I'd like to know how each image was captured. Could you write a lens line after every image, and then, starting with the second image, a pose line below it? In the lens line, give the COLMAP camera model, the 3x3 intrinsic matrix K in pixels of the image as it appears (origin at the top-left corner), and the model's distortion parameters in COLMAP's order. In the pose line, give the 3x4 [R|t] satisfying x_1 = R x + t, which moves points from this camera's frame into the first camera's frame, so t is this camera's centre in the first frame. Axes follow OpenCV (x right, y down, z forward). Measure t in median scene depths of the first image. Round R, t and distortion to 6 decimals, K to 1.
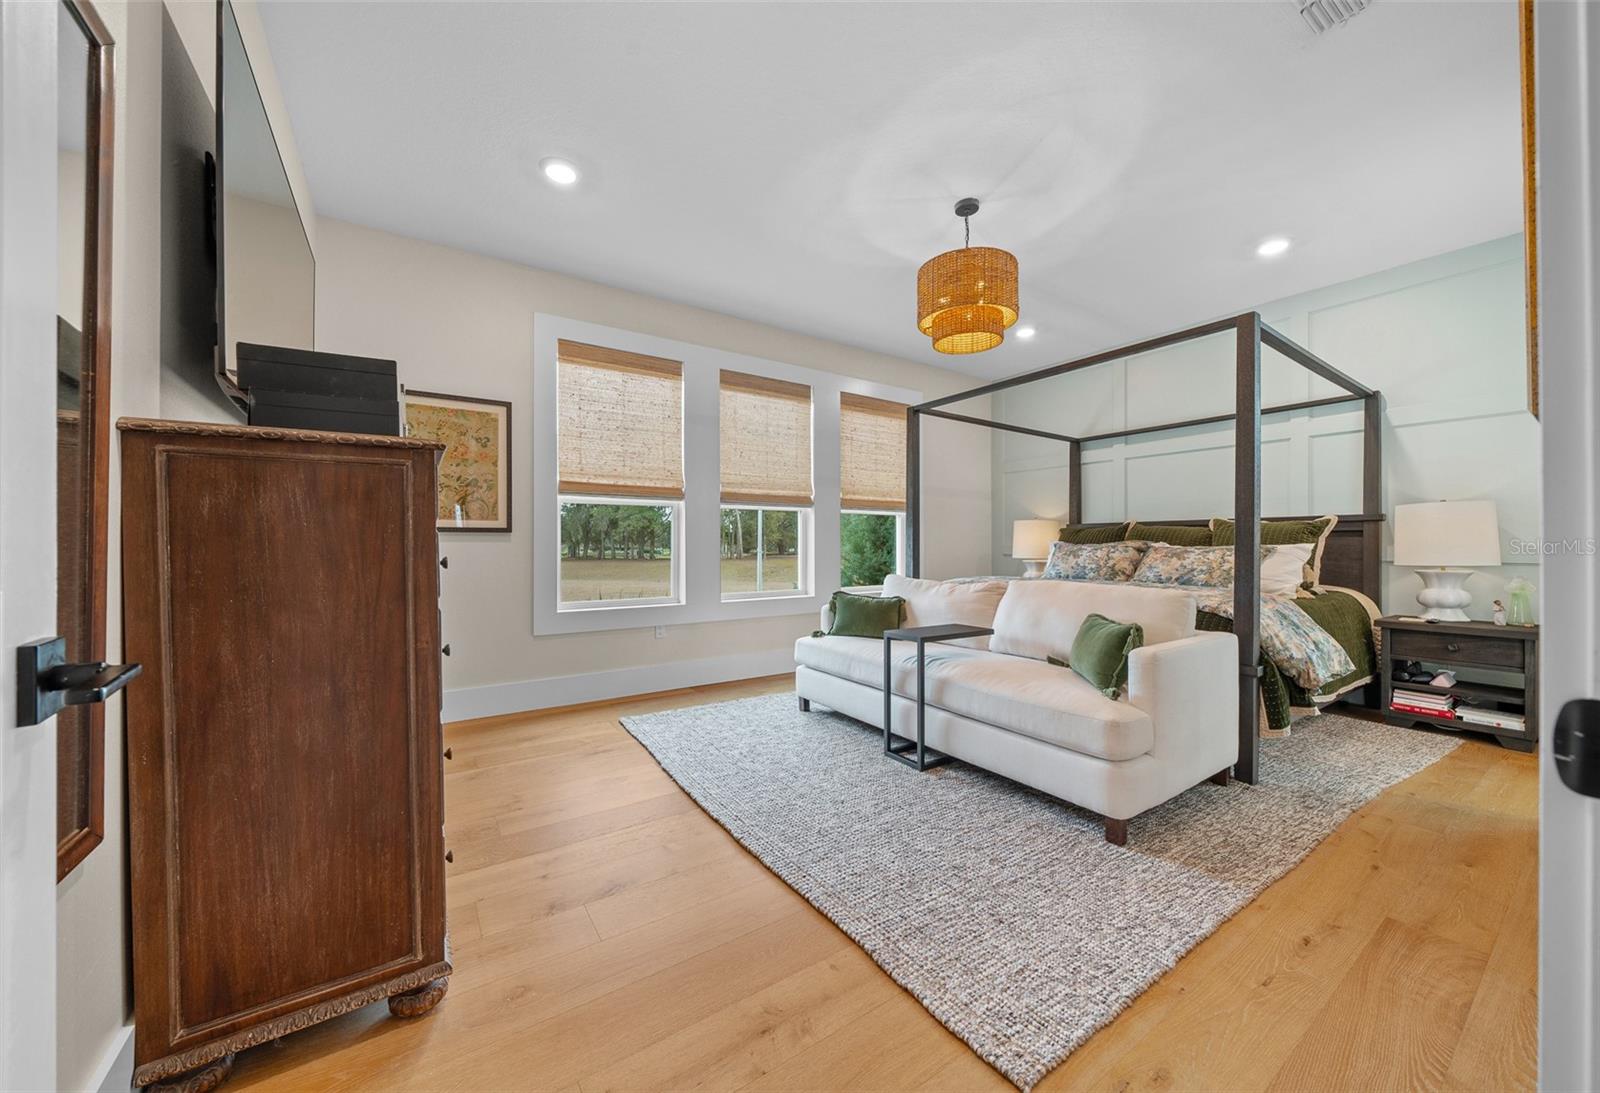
lens RADIAL K [[576.6, 0, 794.8], [0, 576.6, 549.9], [0, 0, 1]] dist [0.000535, 0.000043]
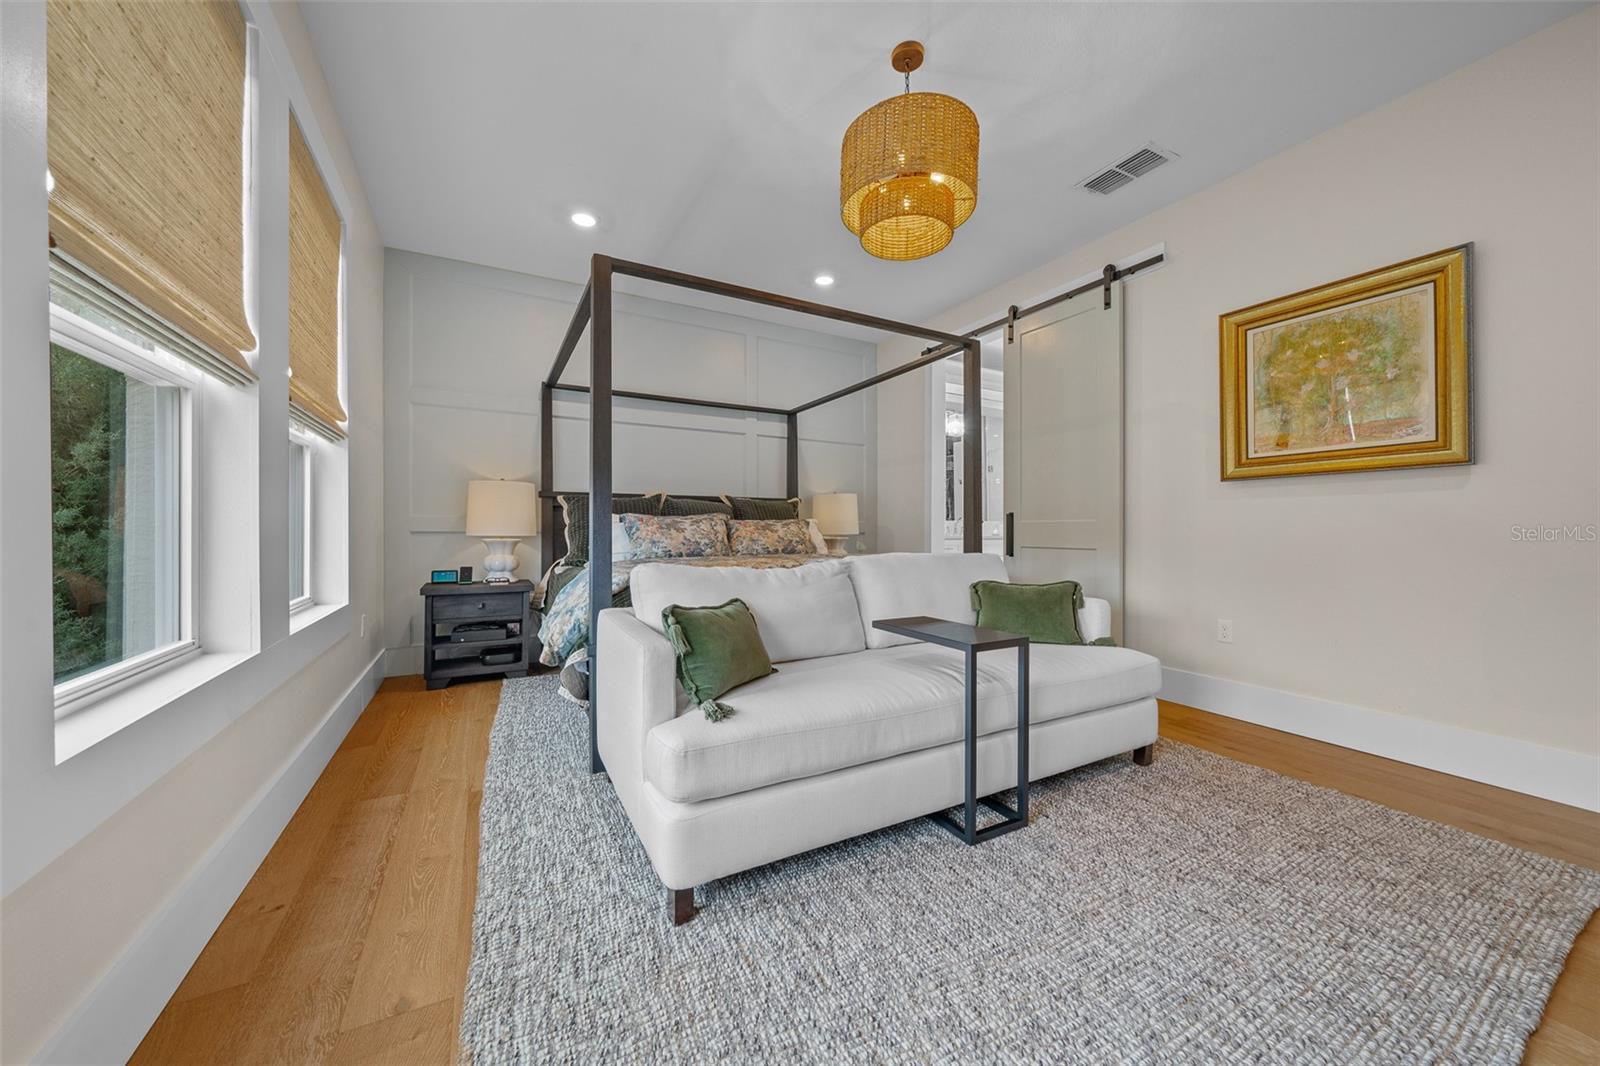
lens RADIAL K [[558.7, 0, 796.8], [0, 558.7, 526.3], [0, 0, 1]] dist [0.001115, -0.000039]
pose [[0.081307, 0.005280, 0.996675, -0.442366], [0.000811, 0.999985, -0.005363, 0.014432], [-0.996689, 0.001245, 0.081302, 1.089626]]
